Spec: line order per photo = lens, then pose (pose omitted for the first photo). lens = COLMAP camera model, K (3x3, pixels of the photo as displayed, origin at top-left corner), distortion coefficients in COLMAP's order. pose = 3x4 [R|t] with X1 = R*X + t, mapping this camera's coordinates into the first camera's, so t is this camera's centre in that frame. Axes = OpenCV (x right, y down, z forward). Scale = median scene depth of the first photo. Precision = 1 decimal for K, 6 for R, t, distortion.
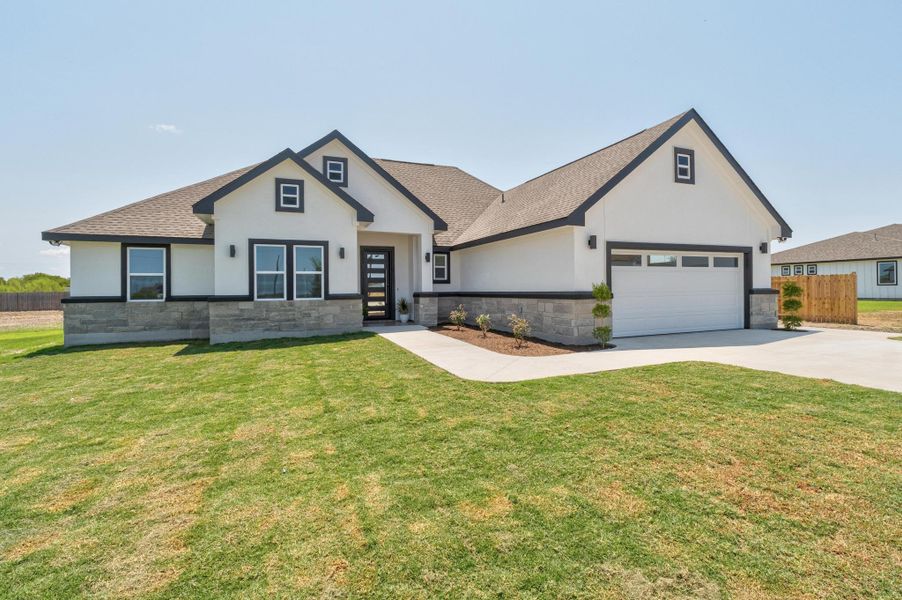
lens RADIAL K [[417.3, 0, 456.4], [0, 417.3, 285.7], [0, 0, 1]] dist [-0.009650, 0.000136]
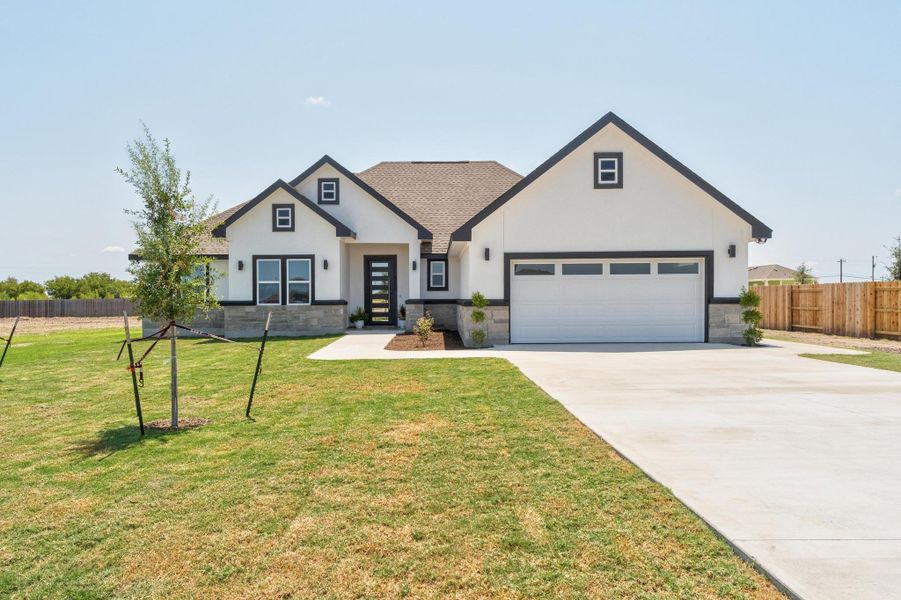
lens RADIAL K [[572.4, 0, 431.8], [0, 572.4, 298.3], [0, 0, 1]] dist [0.004205, 0.000169]
pose [[0.924307, 0.005843, -0.381605, 0.619474], [-0.000791, 0.999910, 0.013395, -0.007341], [0.381649, -0.012079, 0.924228, -0.358591]]
